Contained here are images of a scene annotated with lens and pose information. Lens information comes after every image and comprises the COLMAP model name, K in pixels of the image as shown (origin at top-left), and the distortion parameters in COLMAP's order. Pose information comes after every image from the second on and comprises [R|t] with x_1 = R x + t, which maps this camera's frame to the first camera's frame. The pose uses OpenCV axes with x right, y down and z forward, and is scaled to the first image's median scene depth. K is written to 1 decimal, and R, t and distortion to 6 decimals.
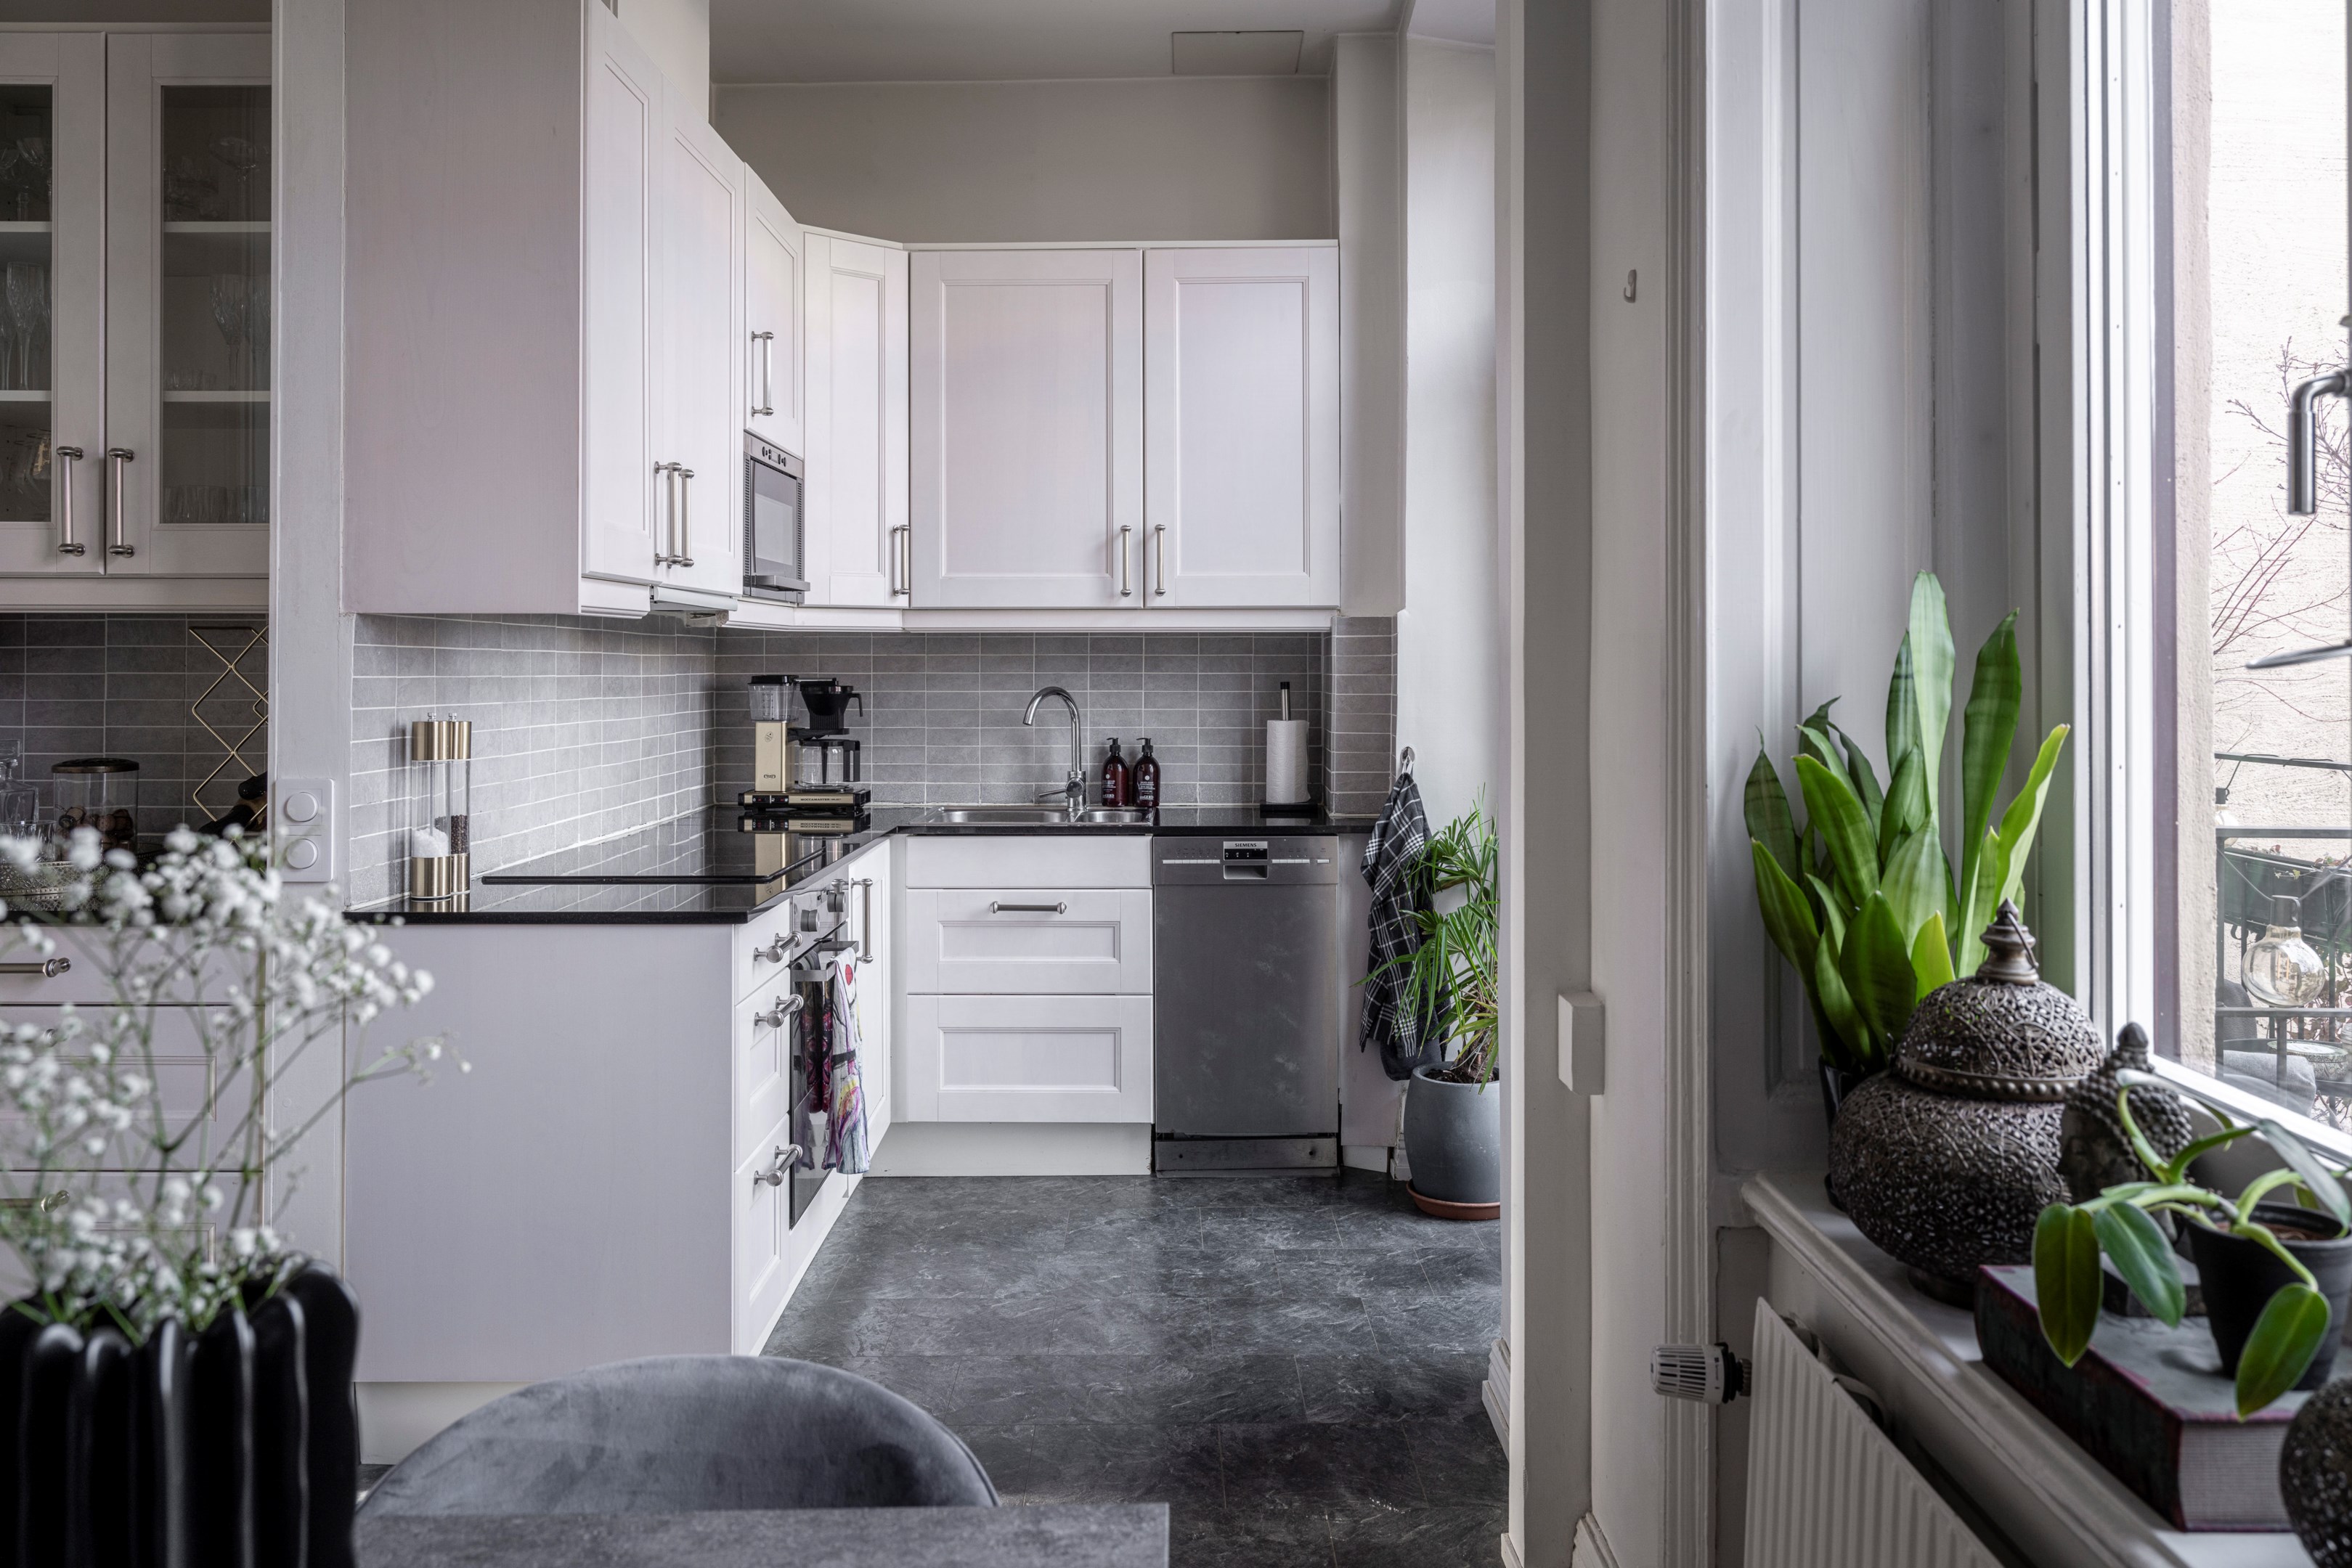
lens RADIAL K [[1784.3, 0, 1173.3], [0, 1784.3, 635.2], [0, 0, 1]] dist [0.002314, -0.000971]
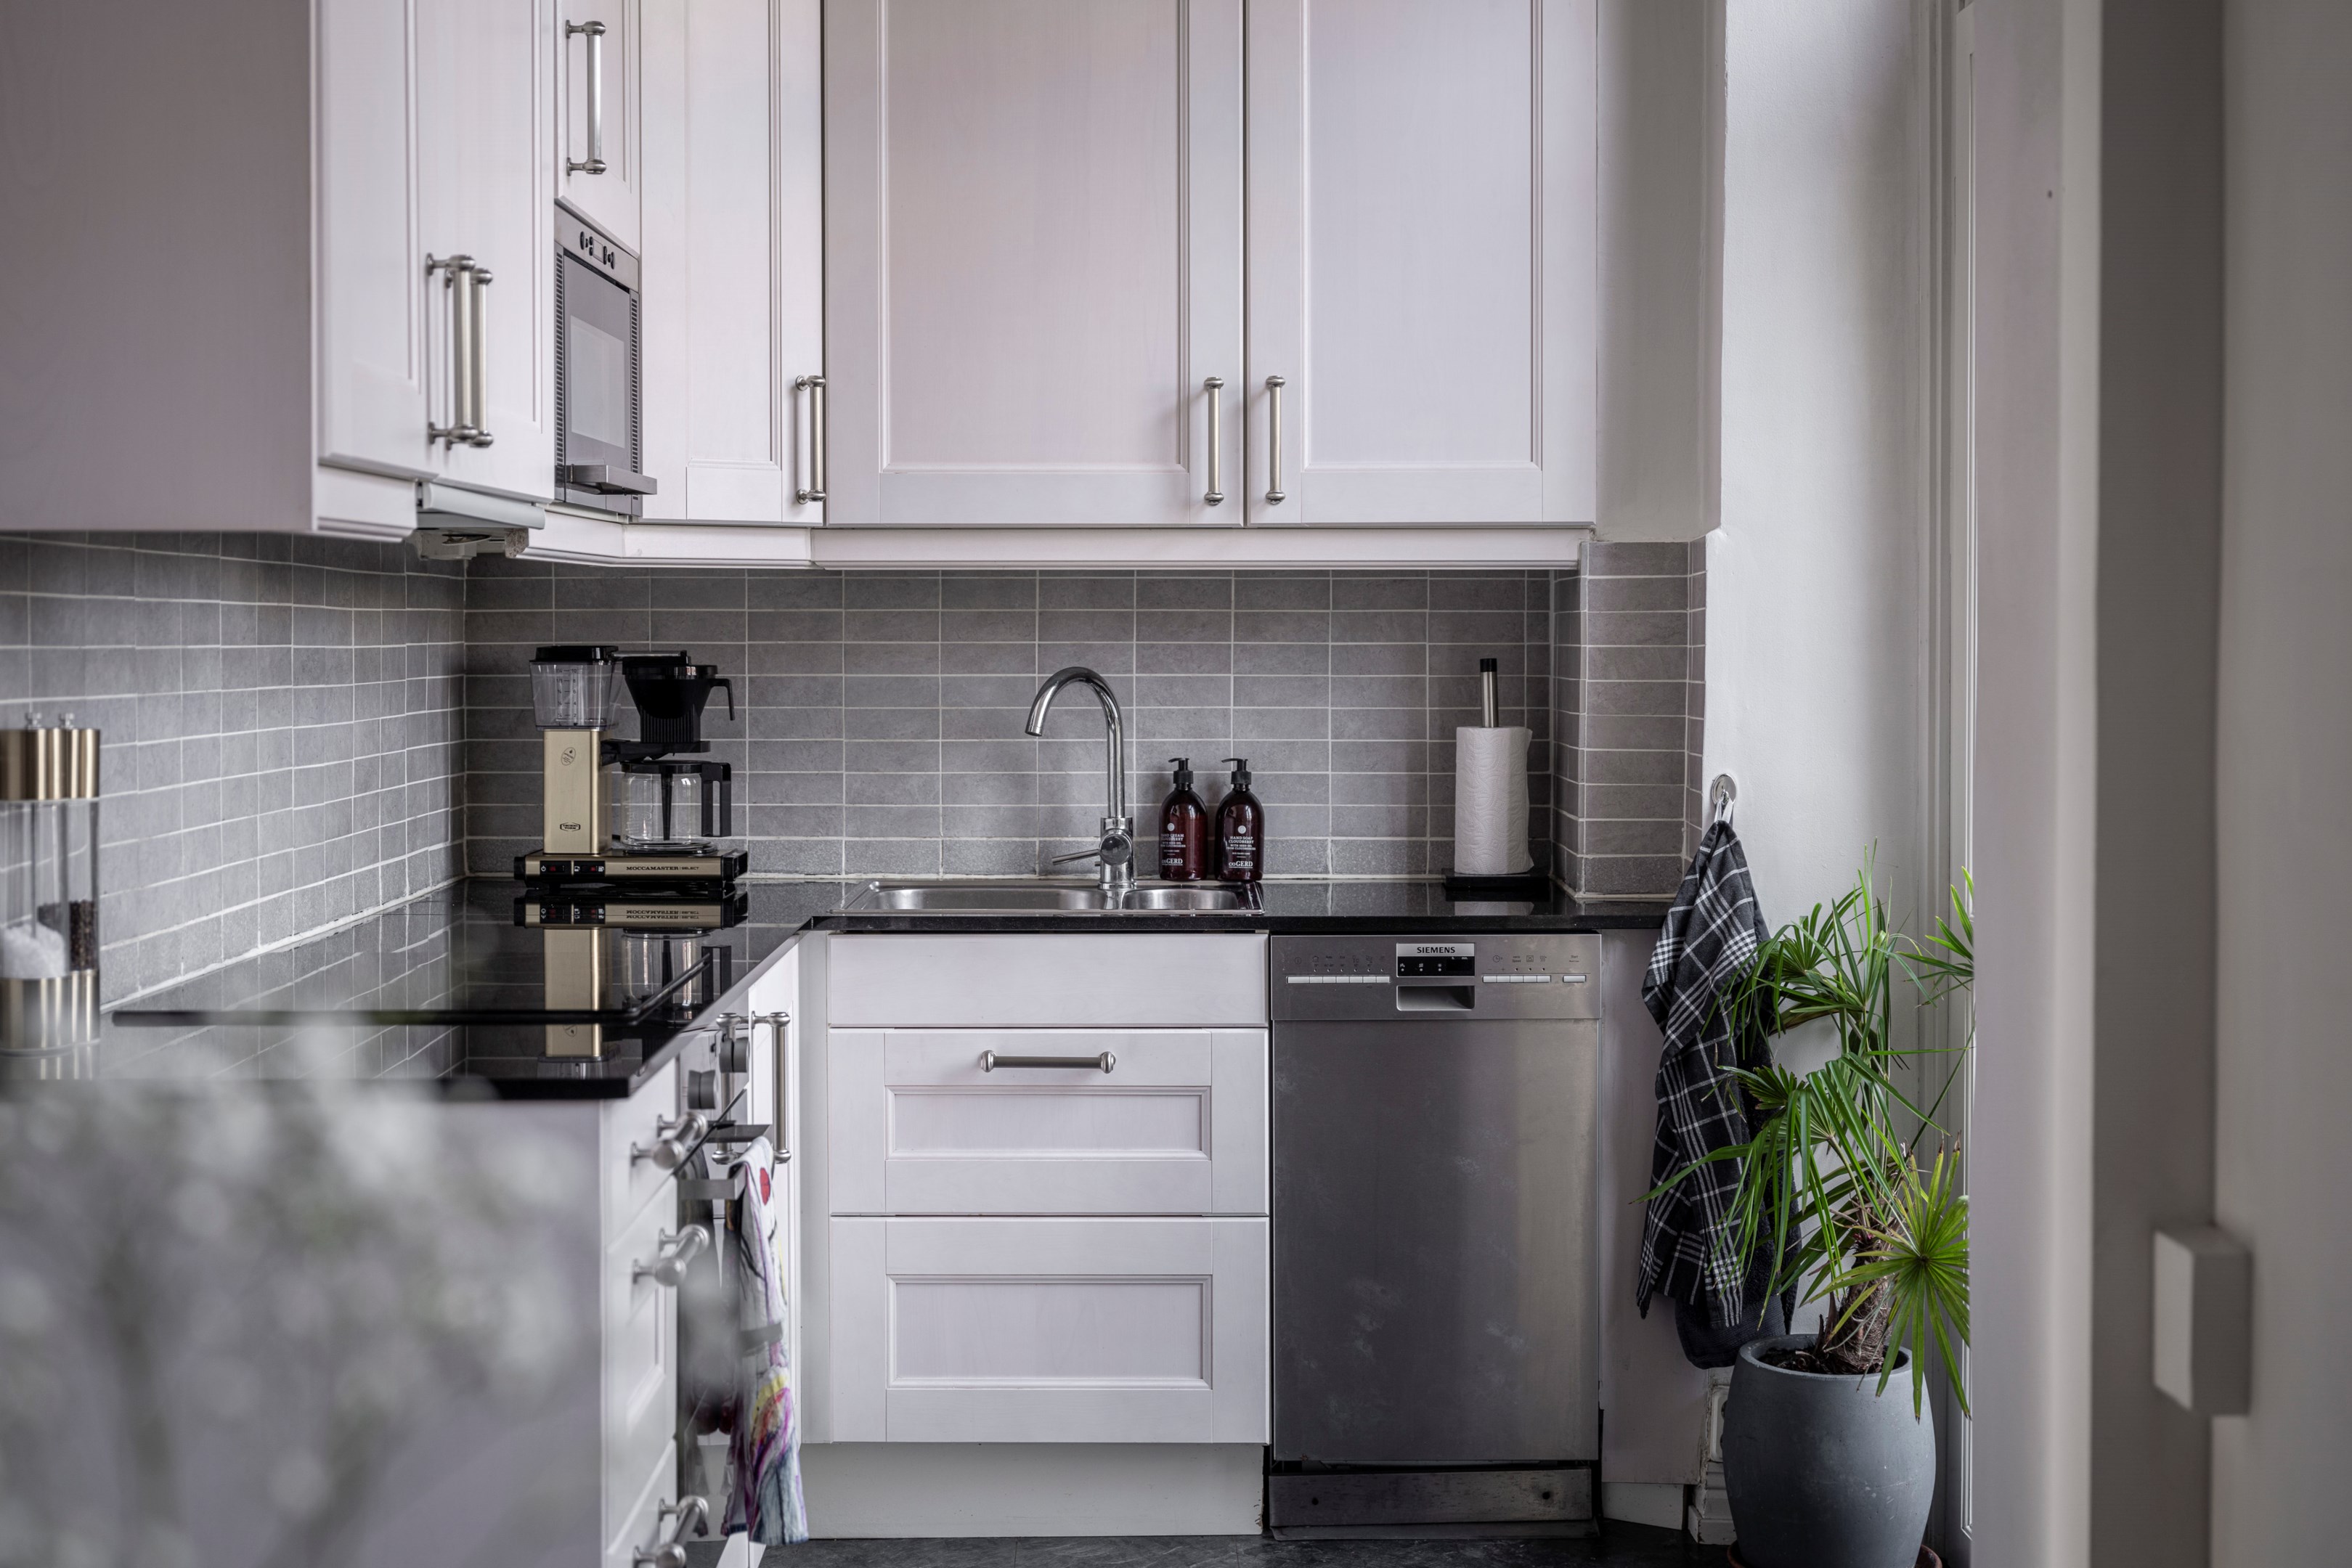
lens RADIAL K [[3085.8, 0, 1175.4], [0, 3085.8, 670.5], [0, 0, 1]] dist [0.012872, 0.008712]
pose [[0.999938, 0.000669, 0.011101, -0.049118], [-0.000999, 0.999557, 0.029756, 0.001221], [-0.011077, -0.029765, 0.999496, 0.034133]]
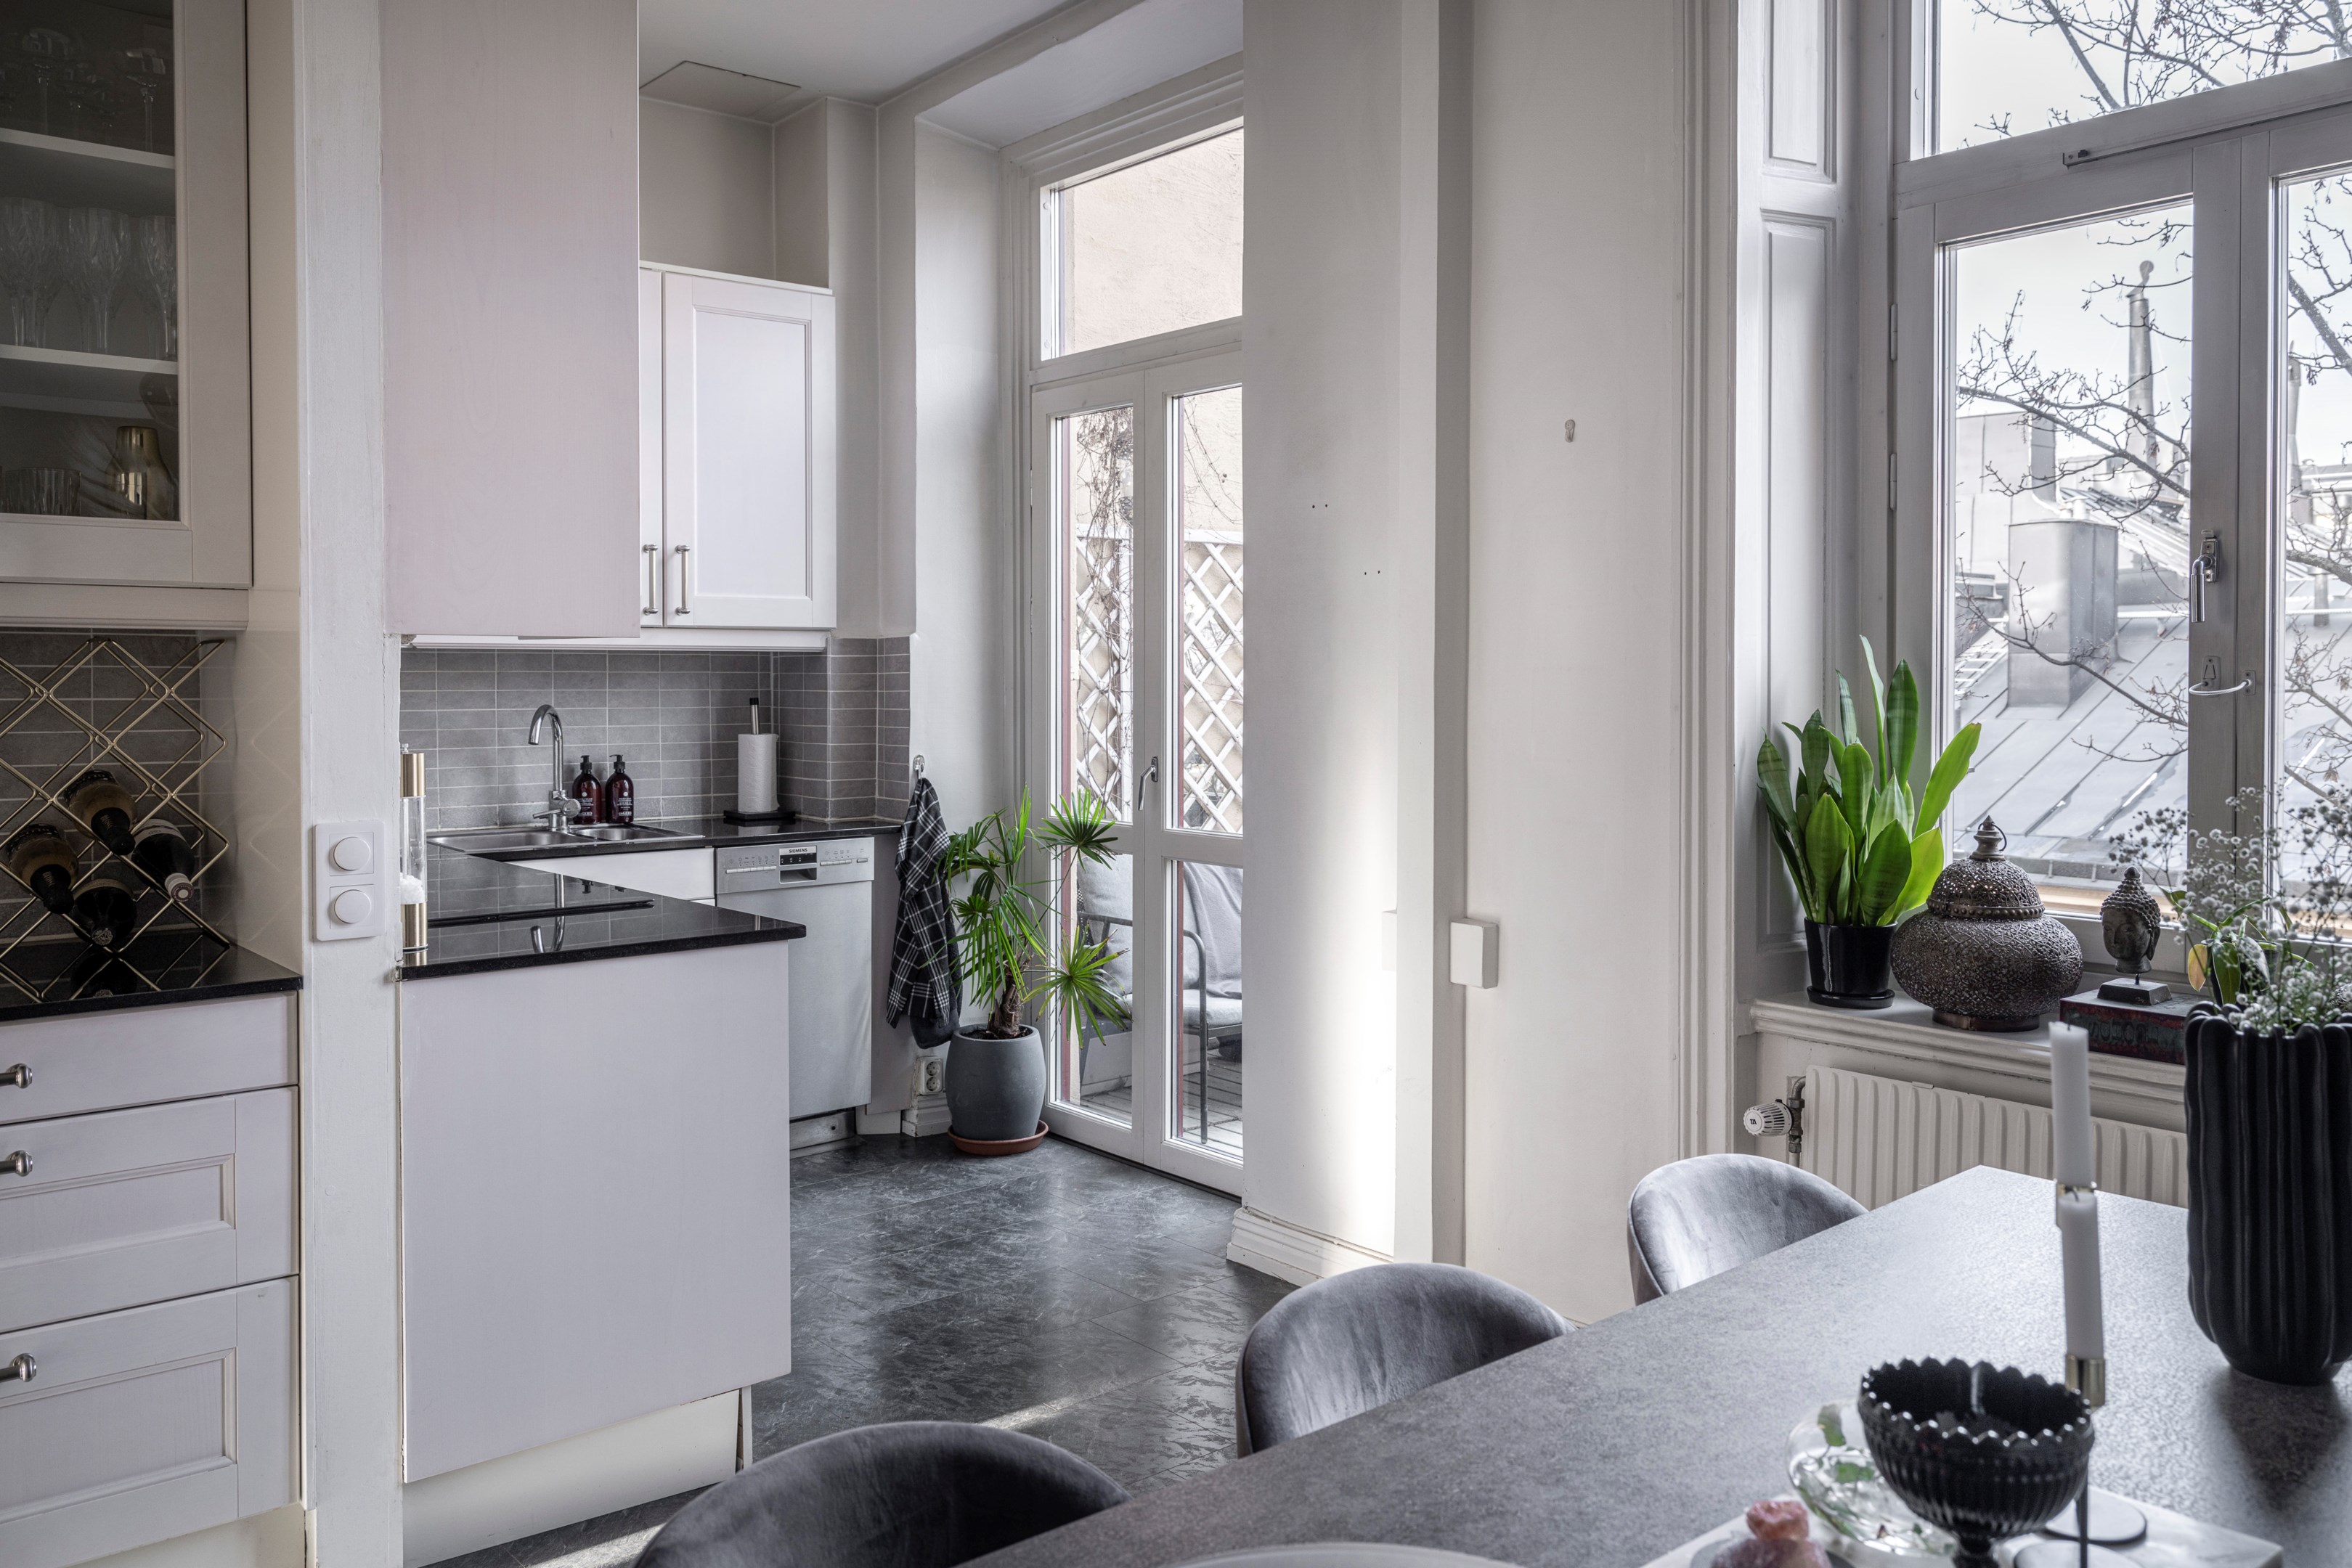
lens RADIAL K [[1755.4, 0, 1149.7], [0, 1755.4, 703.5], [0, 0, 1]] dist [-0.001924, -0.001447]
pose [[0.770756, -0.009784, 0.637056, -0.442921], [-0.012009, 0.999481, 0.029880, -0.004615], [-0.637018, -0.030681, 0.770238, 0.052049]]
